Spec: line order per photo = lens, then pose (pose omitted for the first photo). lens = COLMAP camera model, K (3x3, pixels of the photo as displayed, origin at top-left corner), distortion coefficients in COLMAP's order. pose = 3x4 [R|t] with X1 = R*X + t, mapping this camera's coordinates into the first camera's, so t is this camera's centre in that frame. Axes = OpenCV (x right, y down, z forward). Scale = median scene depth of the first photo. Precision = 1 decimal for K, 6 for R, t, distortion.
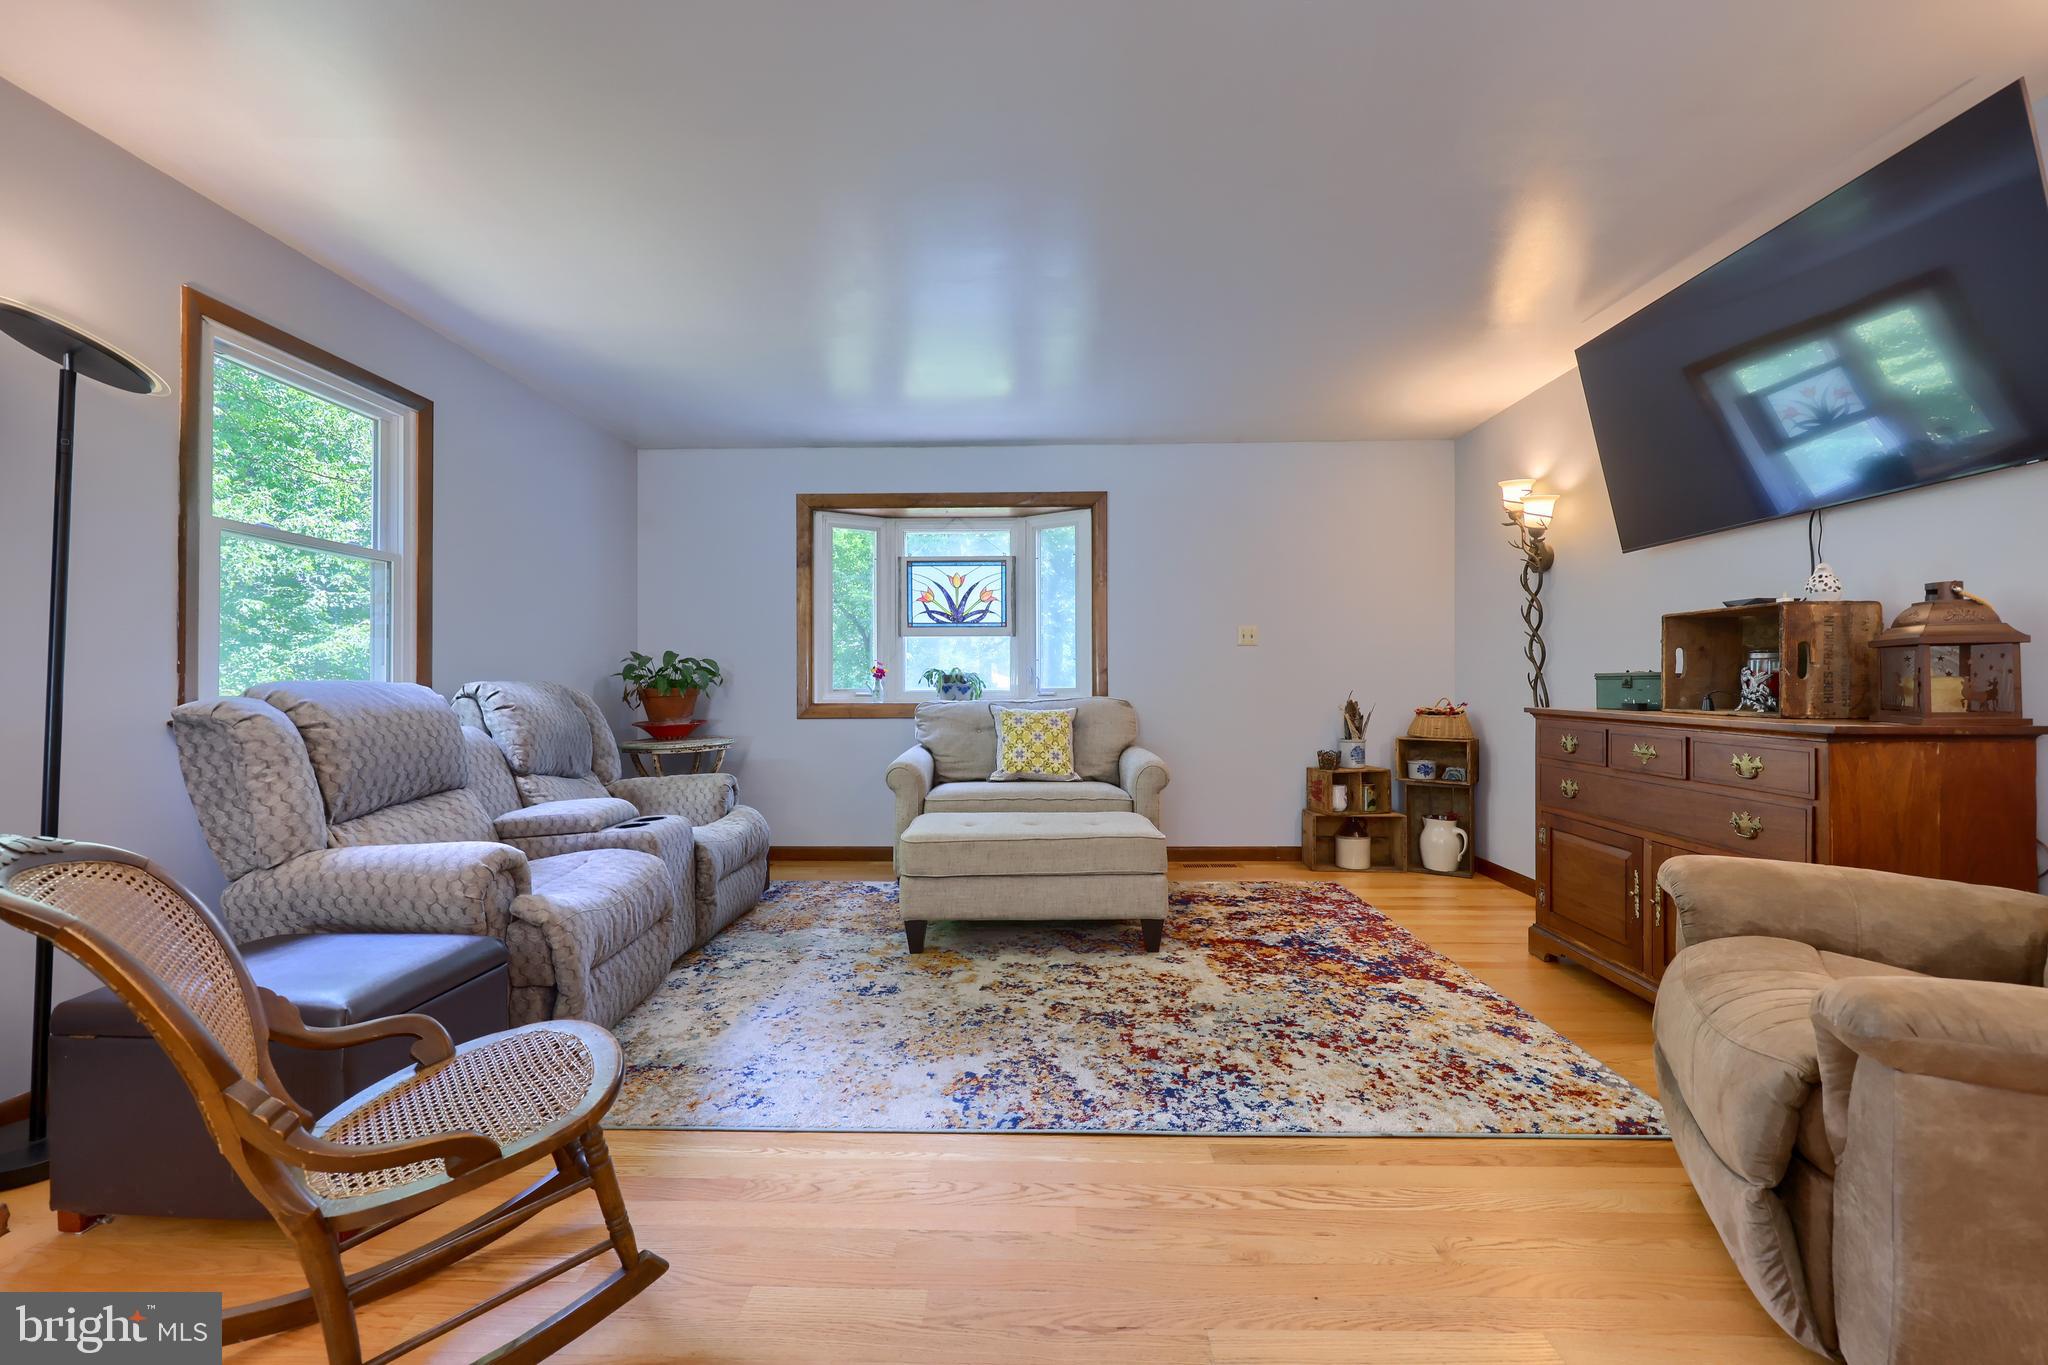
lens RADIAL K [[825.2, 0, 1022.2], [0, 825.2, 681.4], [0, 0, 1]] dist [-0.000451, -0.000097]
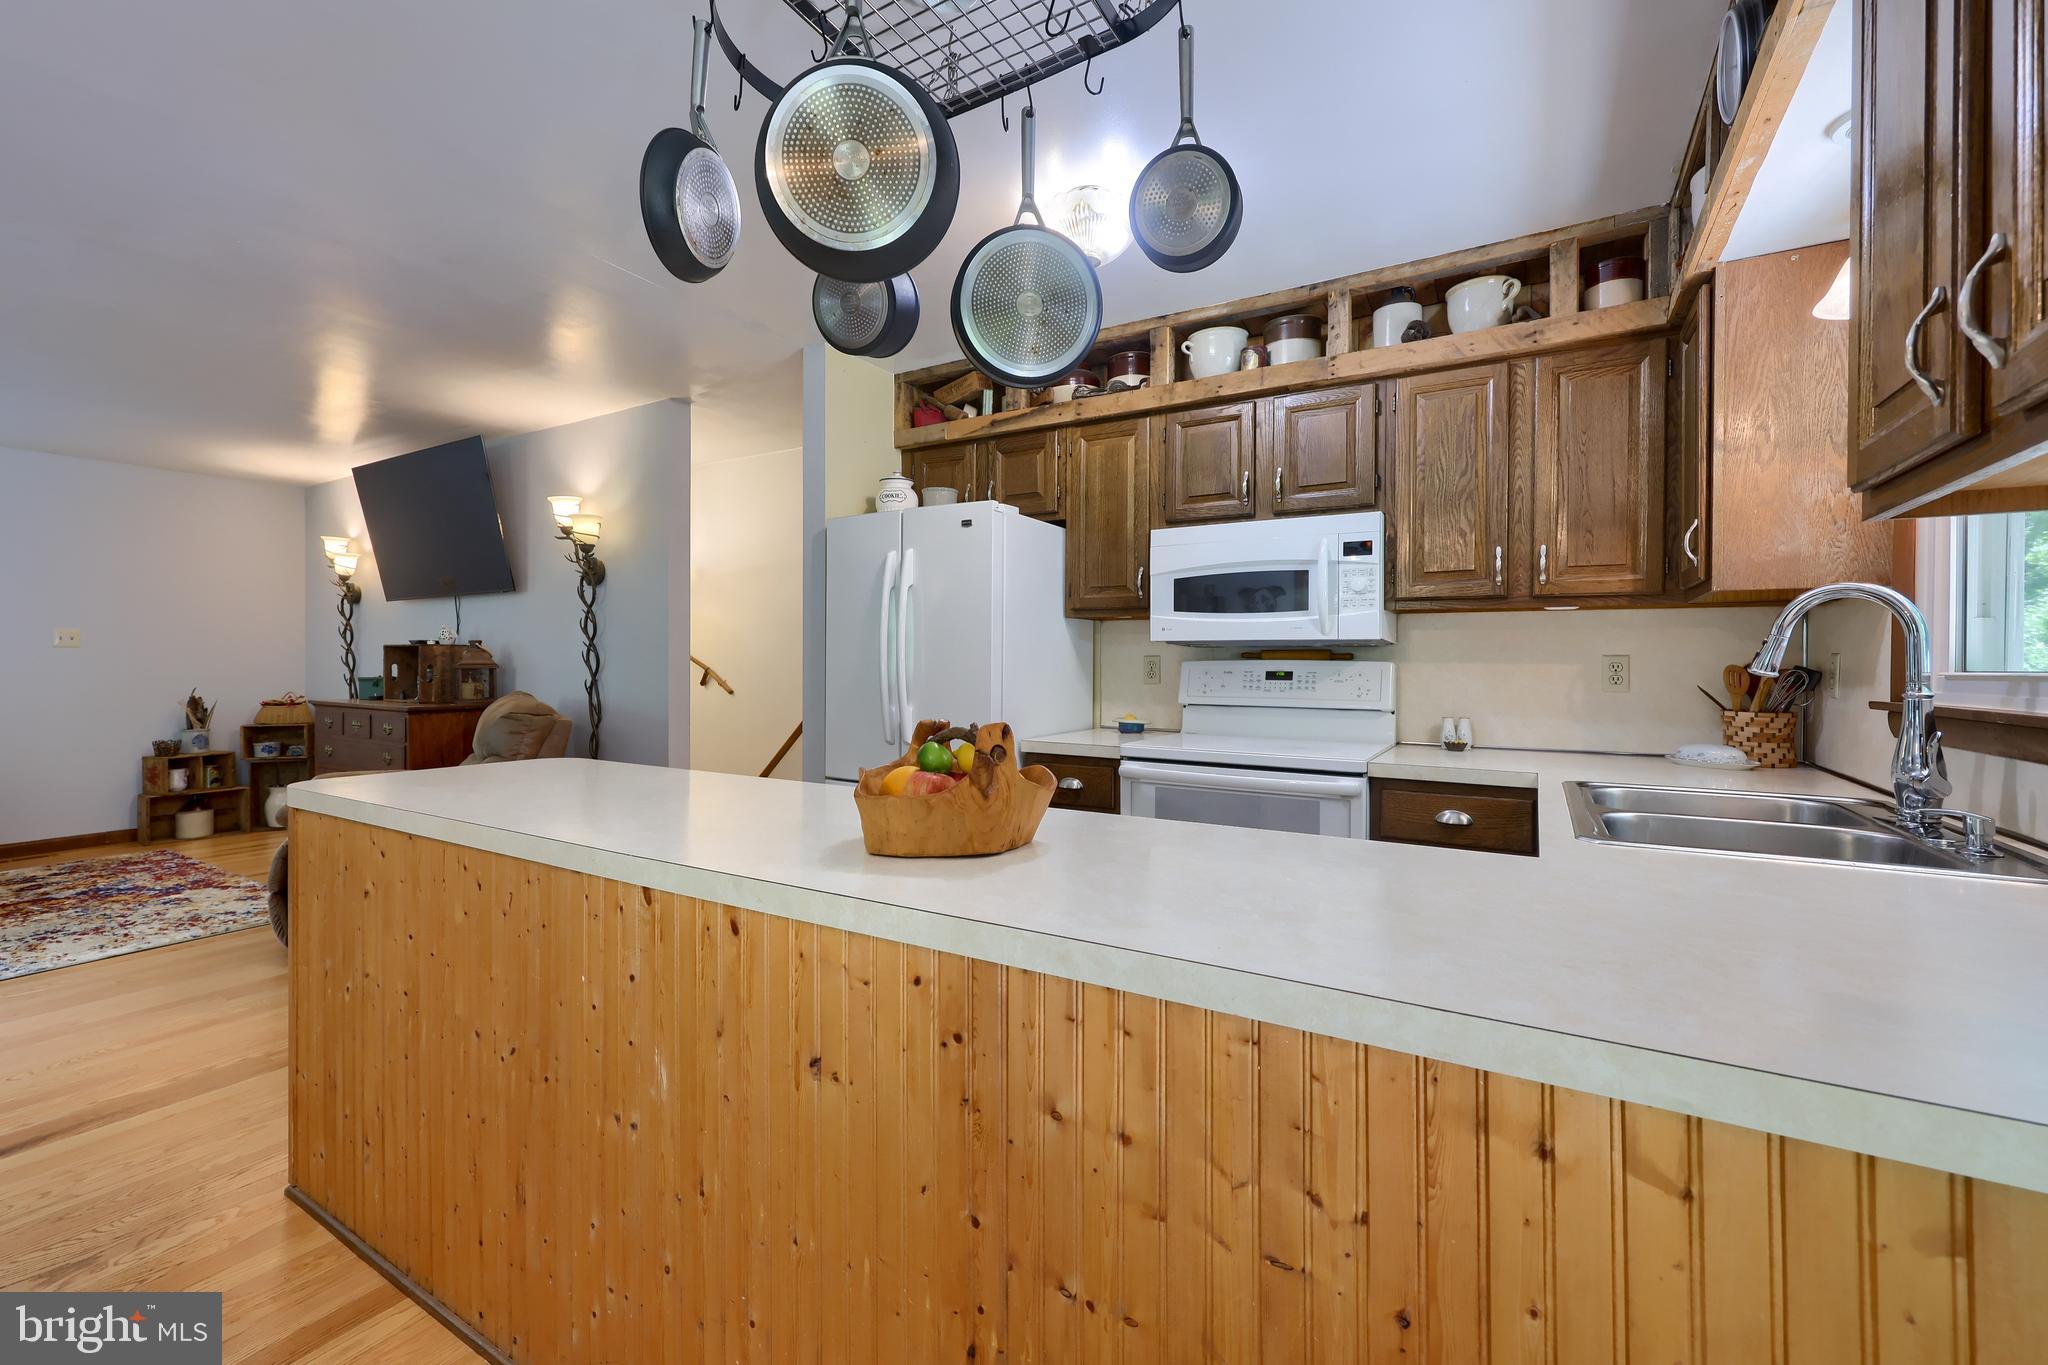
lens RADIAL K [[845.7, 0, 1015.2], [0, 845.7, 664.9], [0, 0, 1]] dist [-0.000976, -0.000013]
pose [[0.500768, 0.000718, 0.865582, -0.063155], [-0.004243, 0.999990, 0.001625, -0.030883], [-0.865571, -0.004487, 0.500765, -0.676443]]
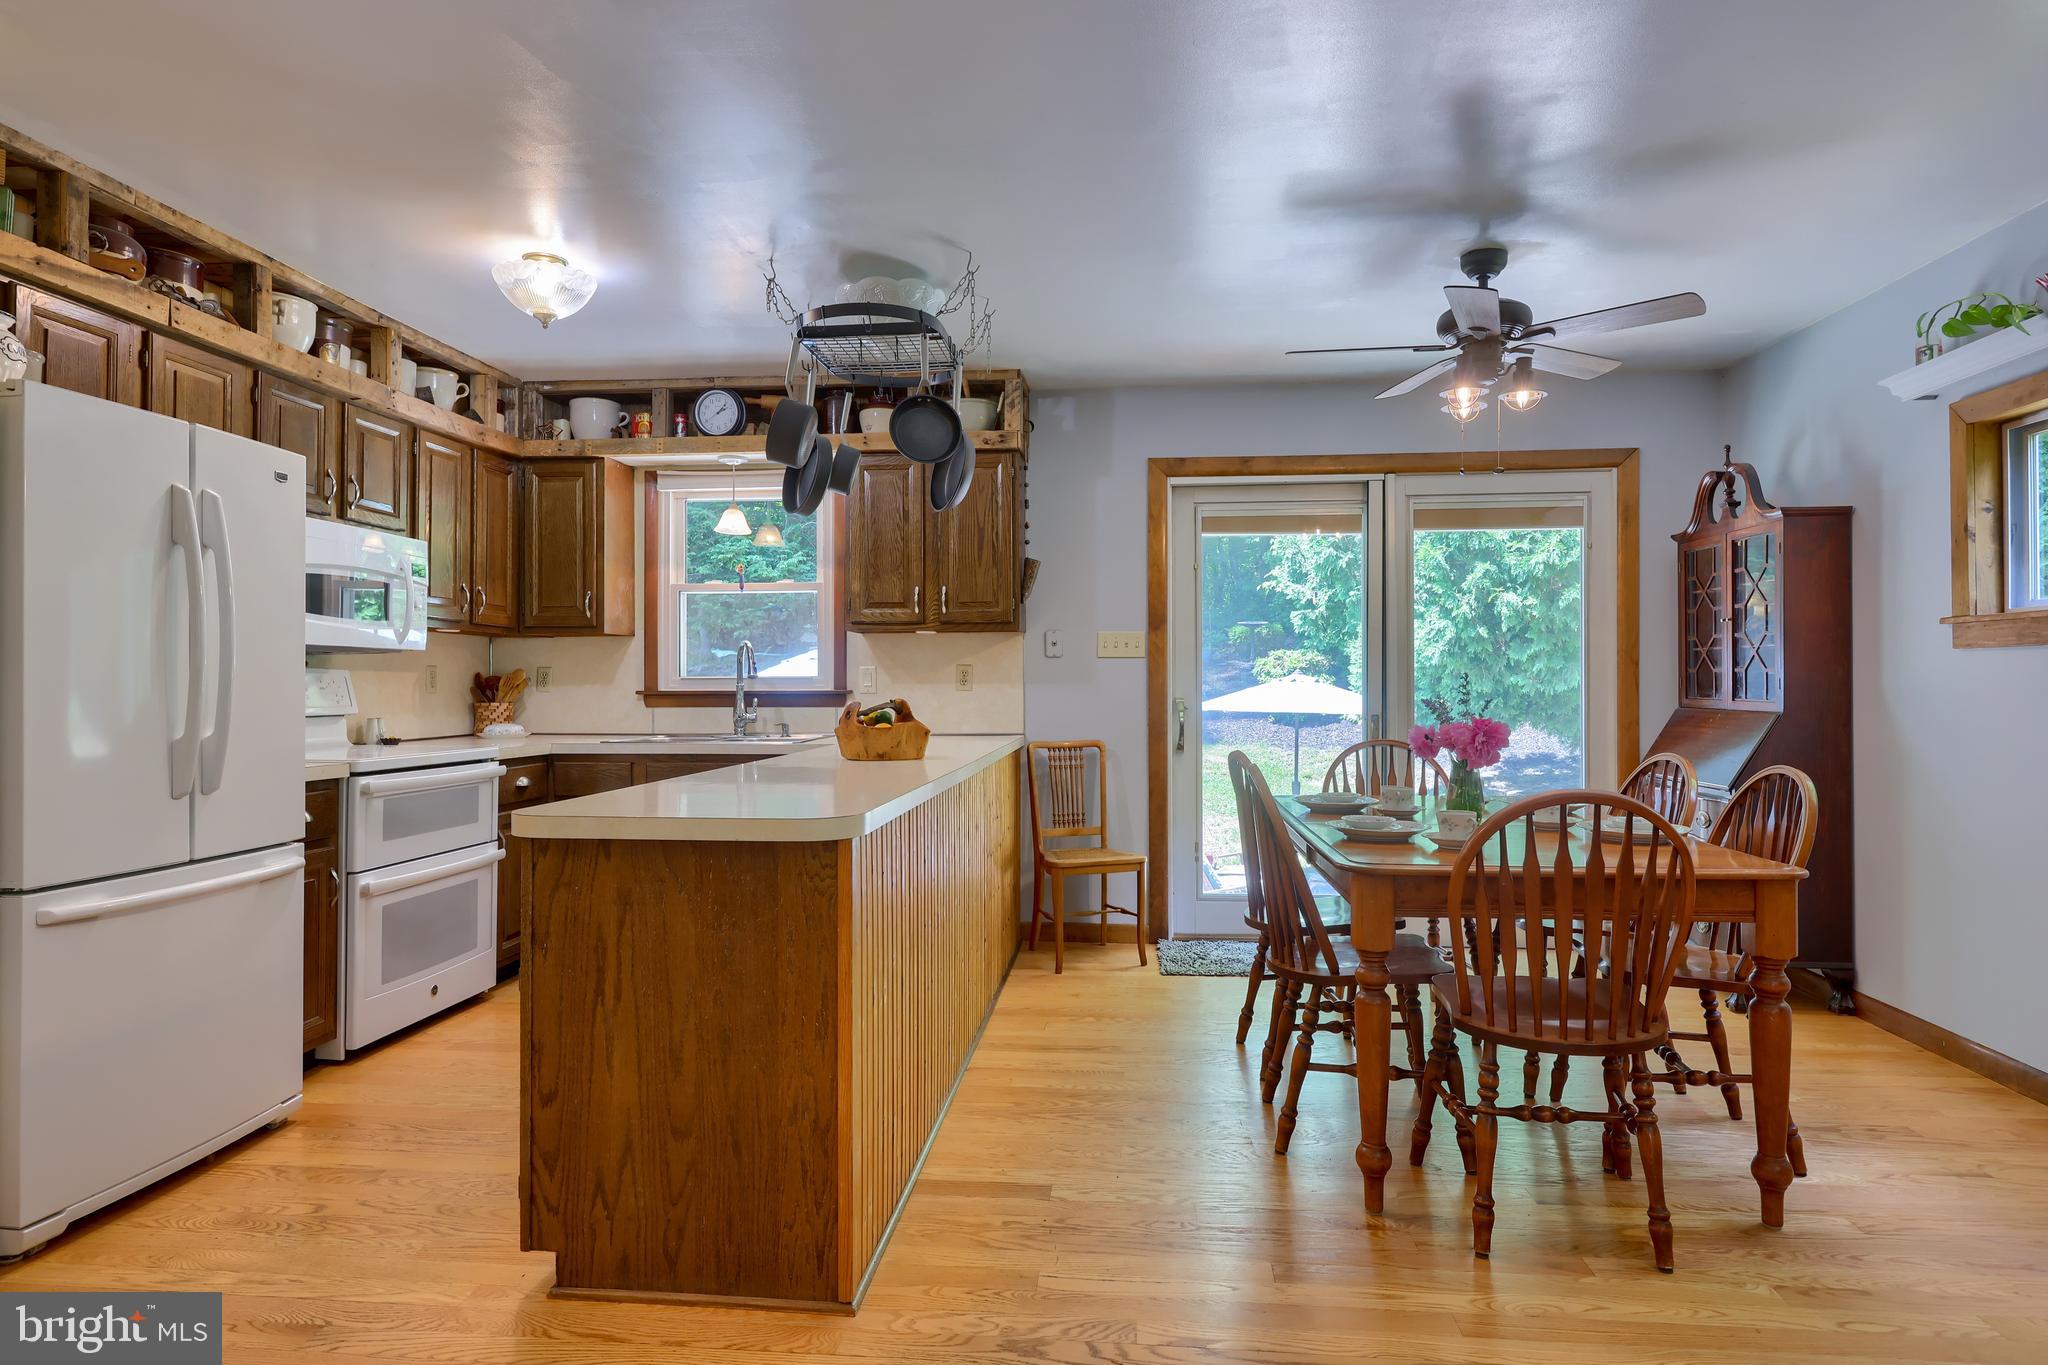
lens RADIAL K [[1130.6, 0, 1033.2], [0, 1130.6, 679.7], [0, 0, 1]] dist [-0.001556, -0.000696]
pose [[-0.997231, -0.001879, 0.074336, 0.015828], [-0.002174, 0.999990, -0.003901, -0.021617], [-0.074328, -0.004052, -0.997226, 0.351588]]
